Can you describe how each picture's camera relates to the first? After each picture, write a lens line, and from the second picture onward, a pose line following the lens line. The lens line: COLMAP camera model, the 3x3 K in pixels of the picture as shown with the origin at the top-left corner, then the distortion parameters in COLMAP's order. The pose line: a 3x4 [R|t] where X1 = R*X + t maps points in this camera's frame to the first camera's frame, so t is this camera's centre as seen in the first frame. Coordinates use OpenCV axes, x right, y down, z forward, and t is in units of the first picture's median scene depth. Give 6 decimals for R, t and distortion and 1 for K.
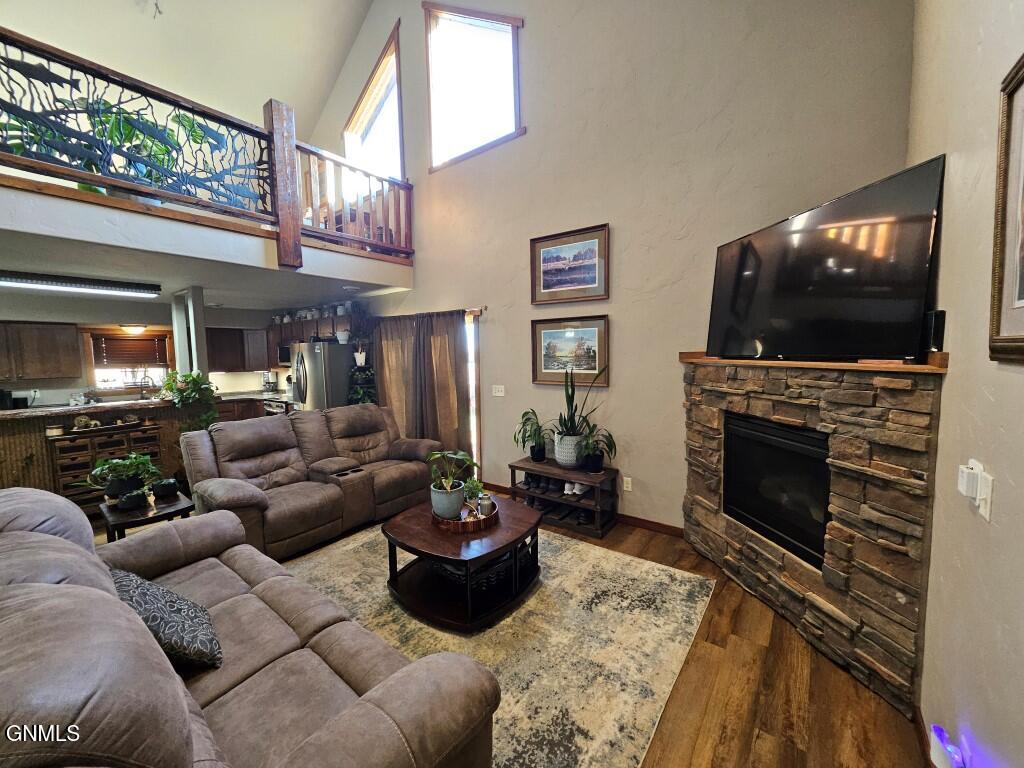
lens RADIAL K [[404.1, 0, 516.5], [0, 404.1, 381.9], [0, 0, 1]] dist [0.001368, 0.000022]
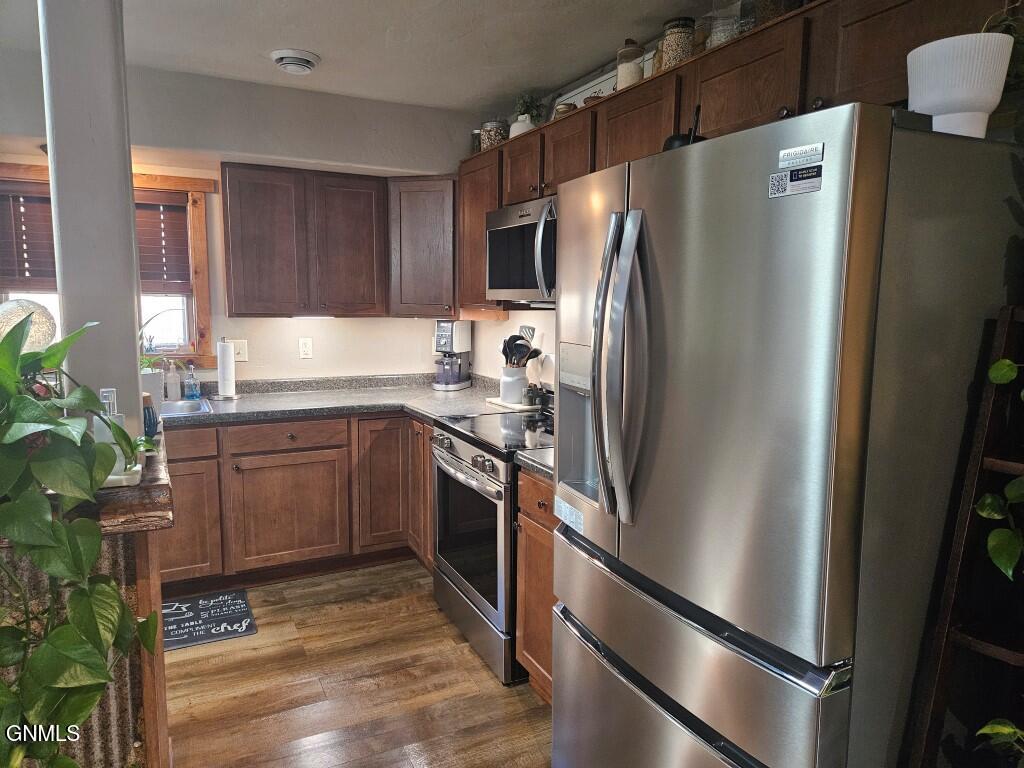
lens RADIAL K [[681.7, 0, 511.8], [0, 681.7, 382.5], [0, 0, 1]] dist [0.001397, 0.000133]
pose [[0.894845, 0.080164, -0.439119, -0.338580], [-0.057300, 0.996232, 0.065103, -0.014352], [0.442683, -0.033096, 0.896067, 0.549416]]
